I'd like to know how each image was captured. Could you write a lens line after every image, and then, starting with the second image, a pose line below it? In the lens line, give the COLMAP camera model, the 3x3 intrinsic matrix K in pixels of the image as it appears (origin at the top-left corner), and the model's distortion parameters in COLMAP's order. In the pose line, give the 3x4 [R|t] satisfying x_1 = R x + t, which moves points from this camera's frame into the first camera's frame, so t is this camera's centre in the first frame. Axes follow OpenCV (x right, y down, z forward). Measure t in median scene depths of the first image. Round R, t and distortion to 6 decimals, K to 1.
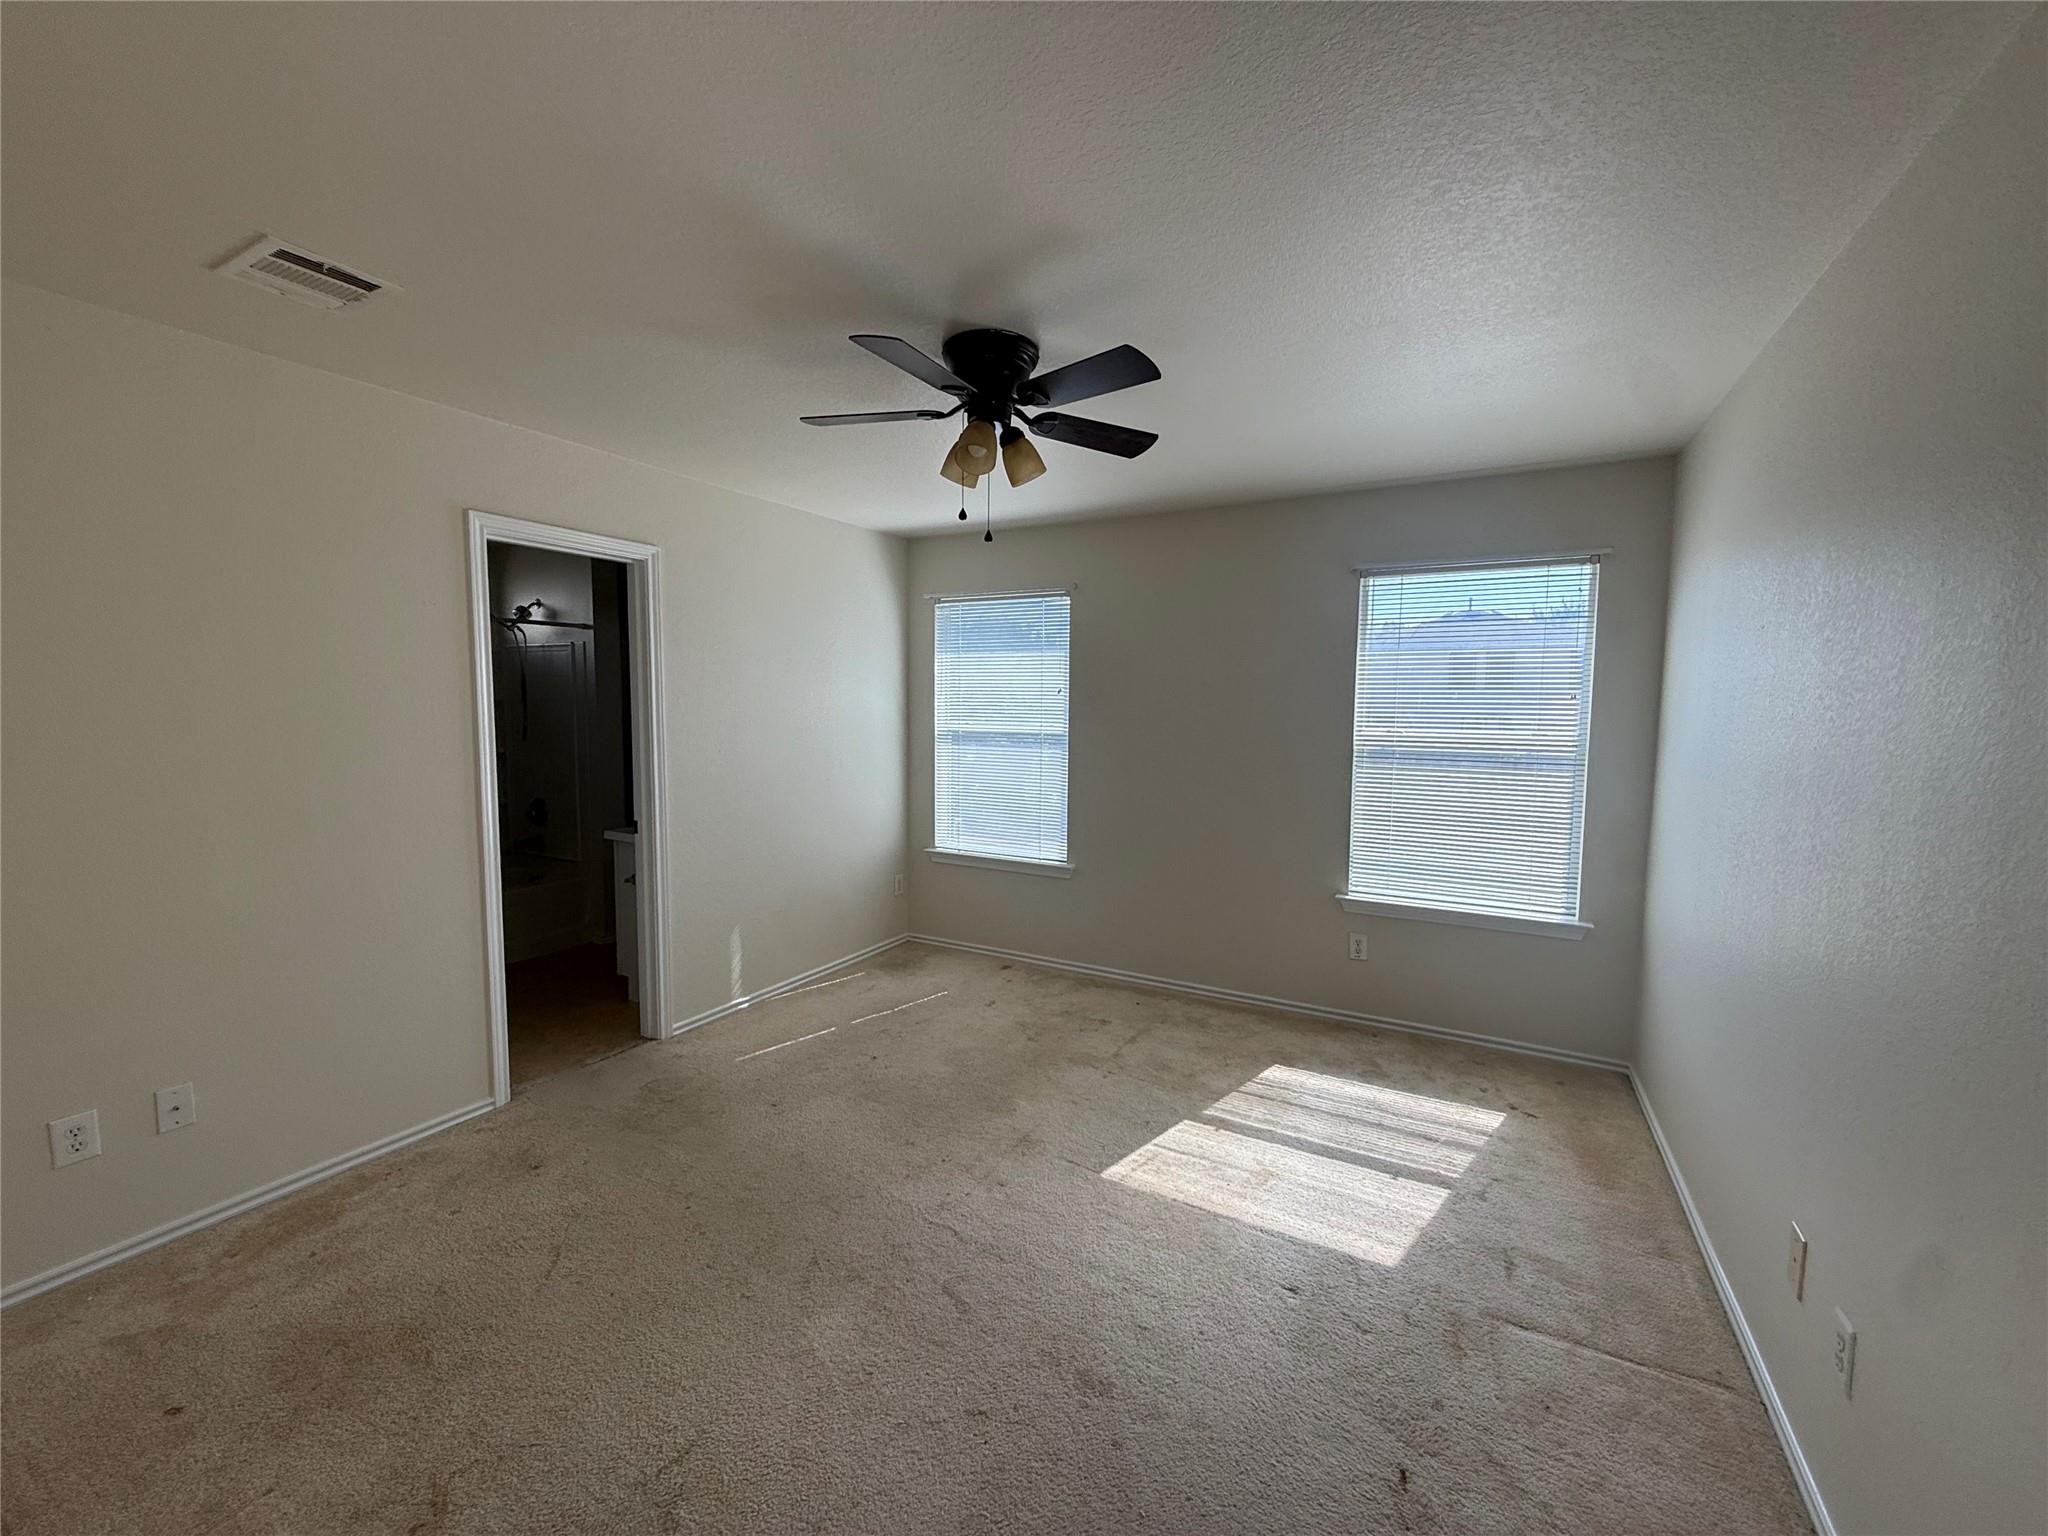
lens RADIAL K [[814.2, 0, 1022.5], [0, 814.2, 763.3], [0, 0, 1]] dist [-0.001058, 0.000131]
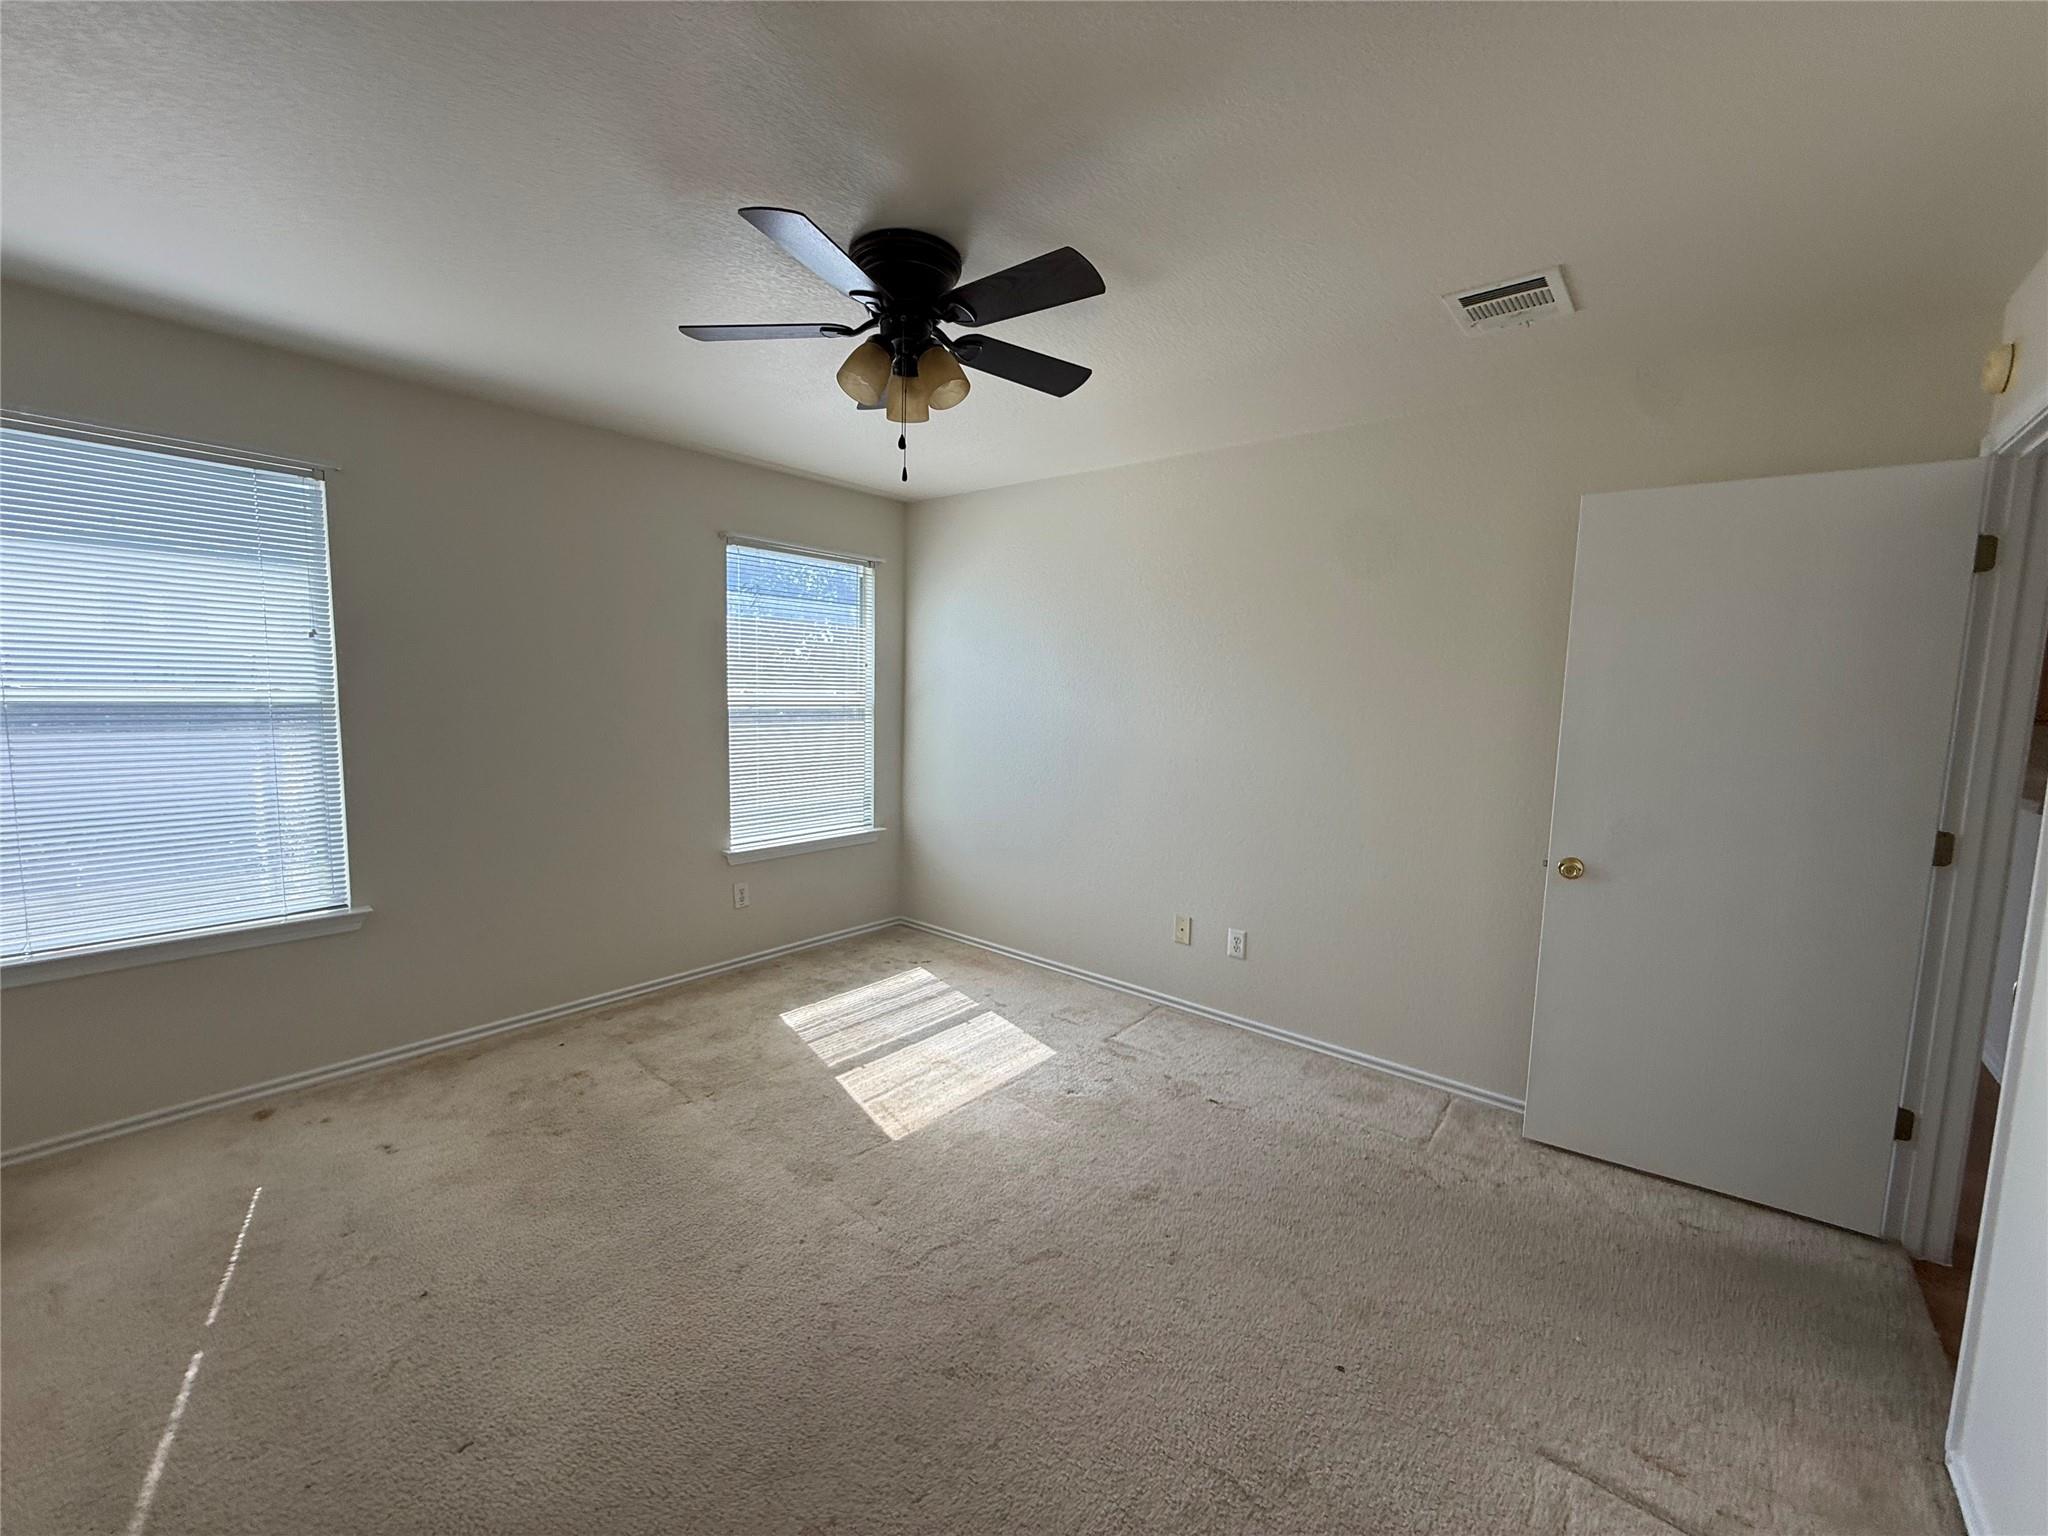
lens RADIAL K [[814.2, 0, 1019.7], [0, 814.2, 763.9], [0, 0, 1]] dist [-0.001058, 0.000131]
pose [[0.190570, -0.099425, 0.976626, -0.583063], [0.046864, 0.994645, 0.092115, -0.029037], [-0.980554, 0.028215, 0.194209, 0.462932]]
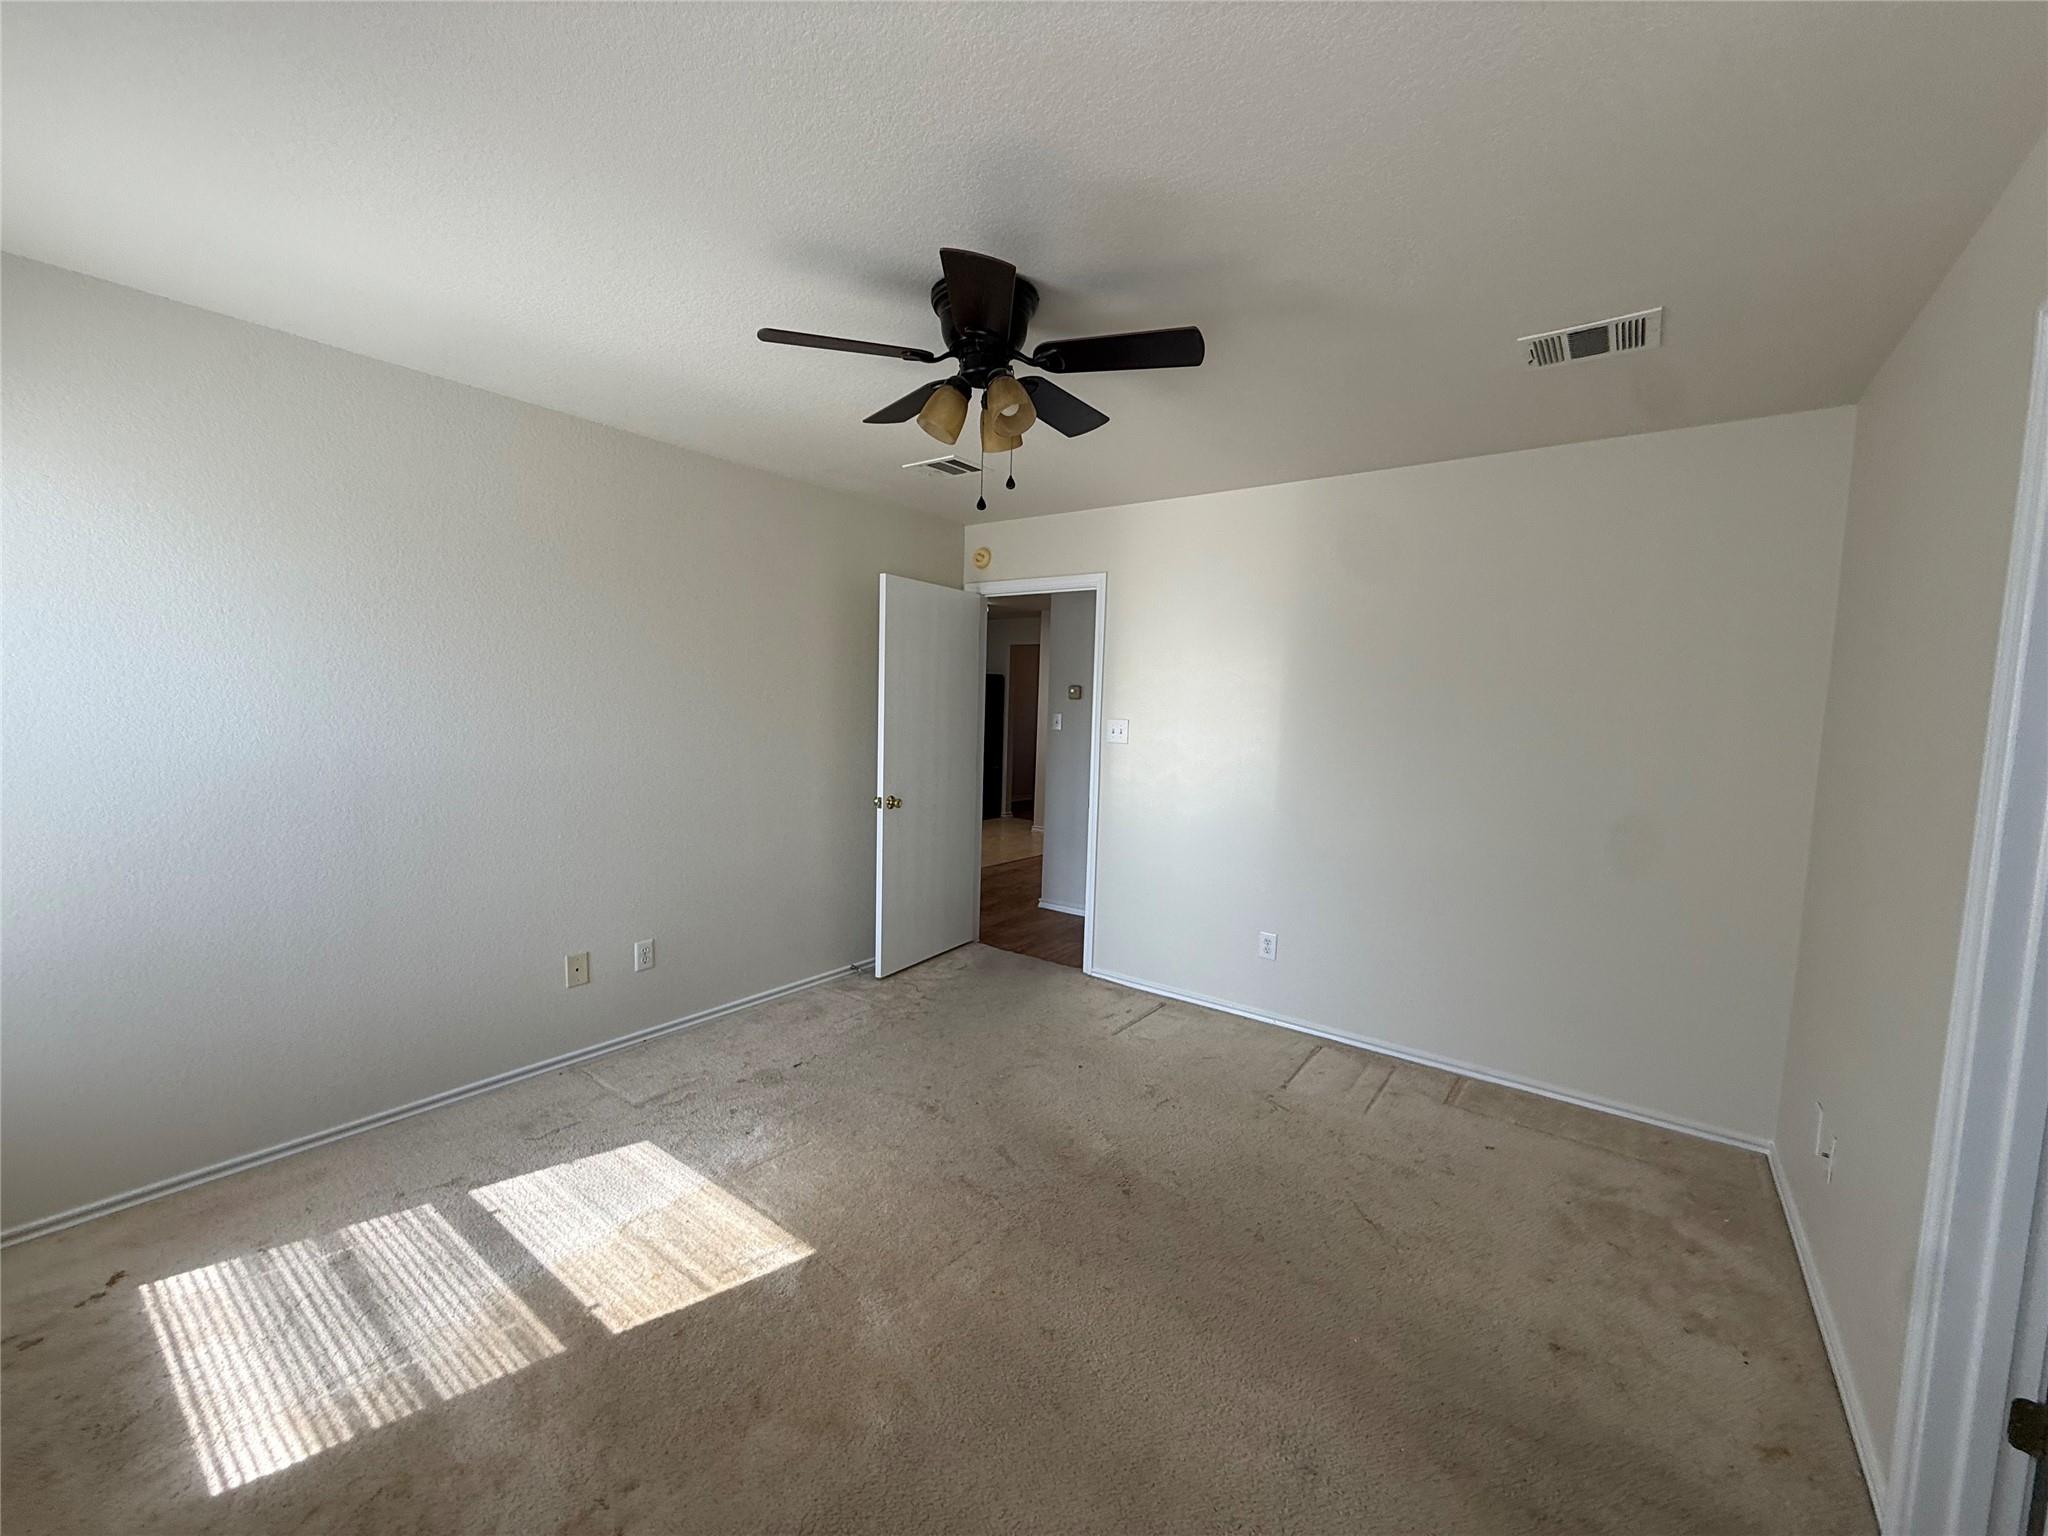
lens RADIAL K [[814.2, 0, 1015.3], [0, 814.2, 757.9], [0, 0, 1]] dist [-0.001058, 0.000131]
pose [[-0.990533, -0.043341, 0.130251, -0.133056], [-0.025681, 0.990604, 0.134327, -0.073524], [-0.134849, 0.129710, -0.982340, 1.239233]]
